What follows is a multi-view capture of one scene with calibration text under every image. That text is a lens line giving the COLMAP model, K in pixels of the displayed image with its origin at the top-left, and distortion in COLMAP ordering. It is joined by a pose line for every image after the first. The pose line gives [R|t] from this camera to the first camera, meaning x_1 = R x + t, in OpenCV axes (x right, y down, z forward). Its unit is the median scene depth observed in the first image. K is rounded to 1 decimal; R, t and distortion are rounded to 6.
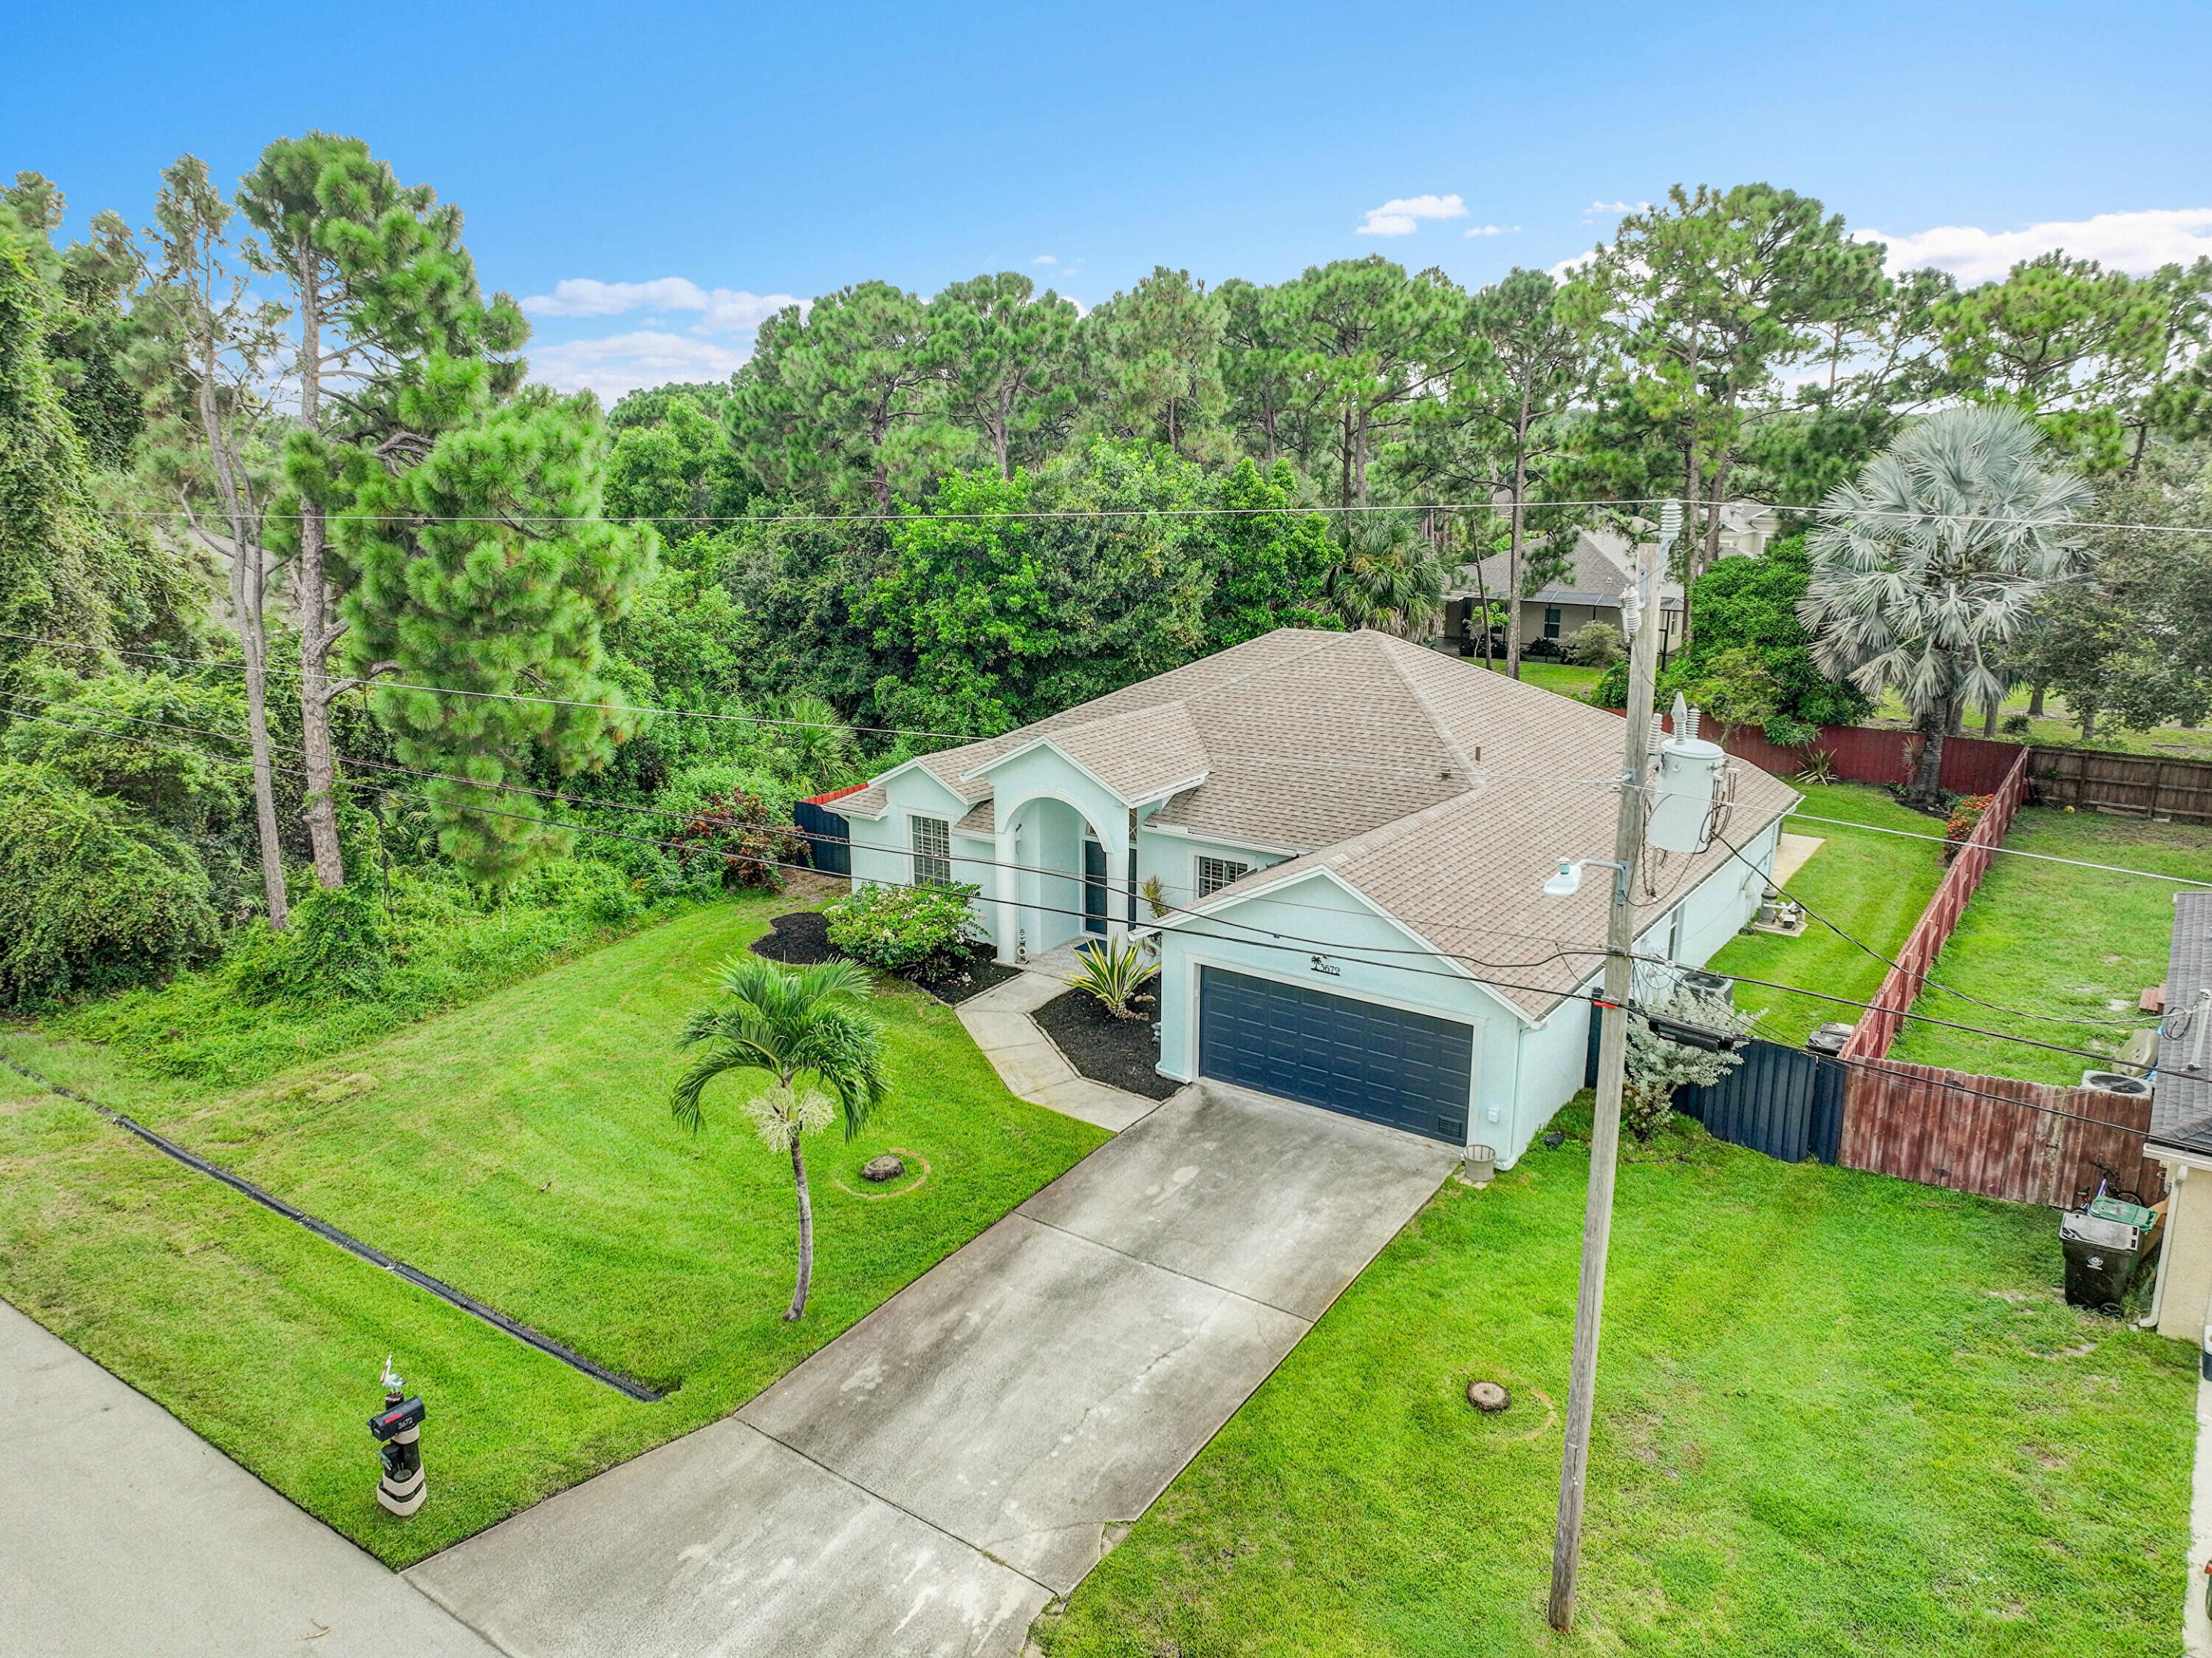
lens RADIAL K [[1554.5, 0, 1106.0], [0, 1554.5, 829.0], [0, 0, 1]] dist [0.000574, 0.010602]
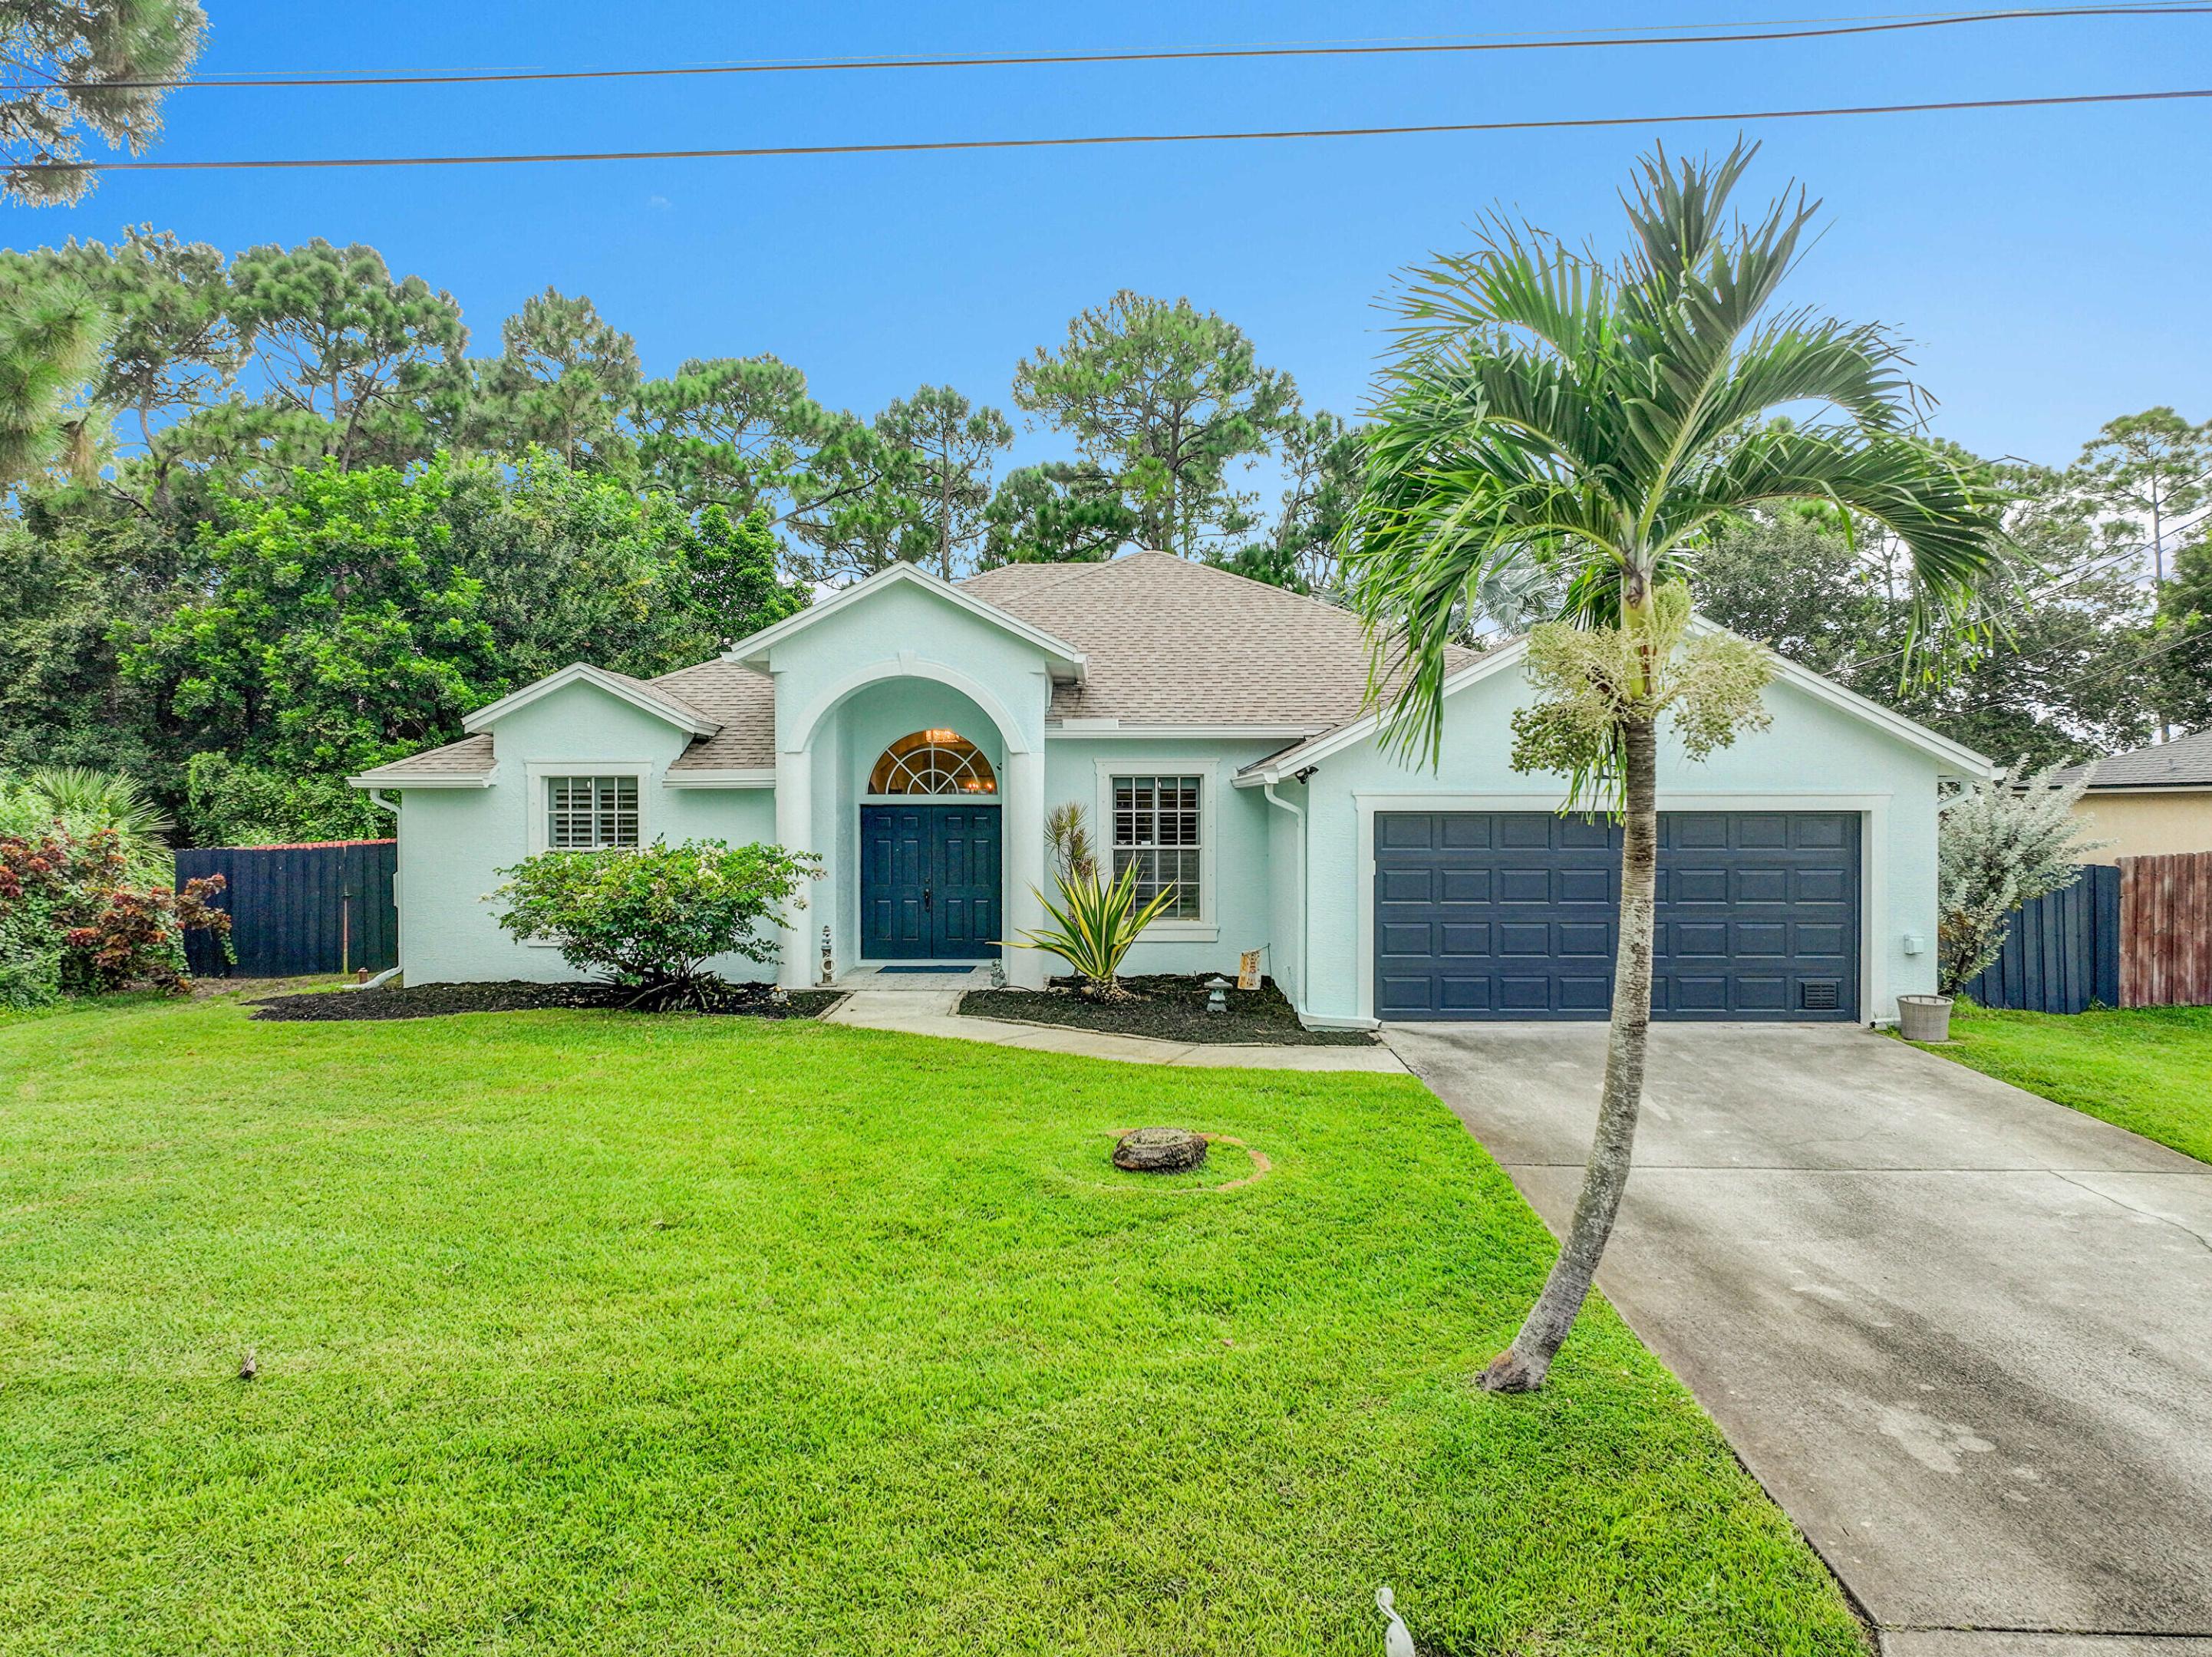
lens RADIAL K [[1554.3, 0, 1106.0], [0, 1554.3, 828.5], [0, 0, 1]] dist [0.000574, 0.010602]
pose [[0.827021, -0.007372, 0.562122, -0.359020], [0.140566, 0.970864, -0.194074, 0.191607], [-0.544313, 0.239518, 0.803961, 0.572926]]
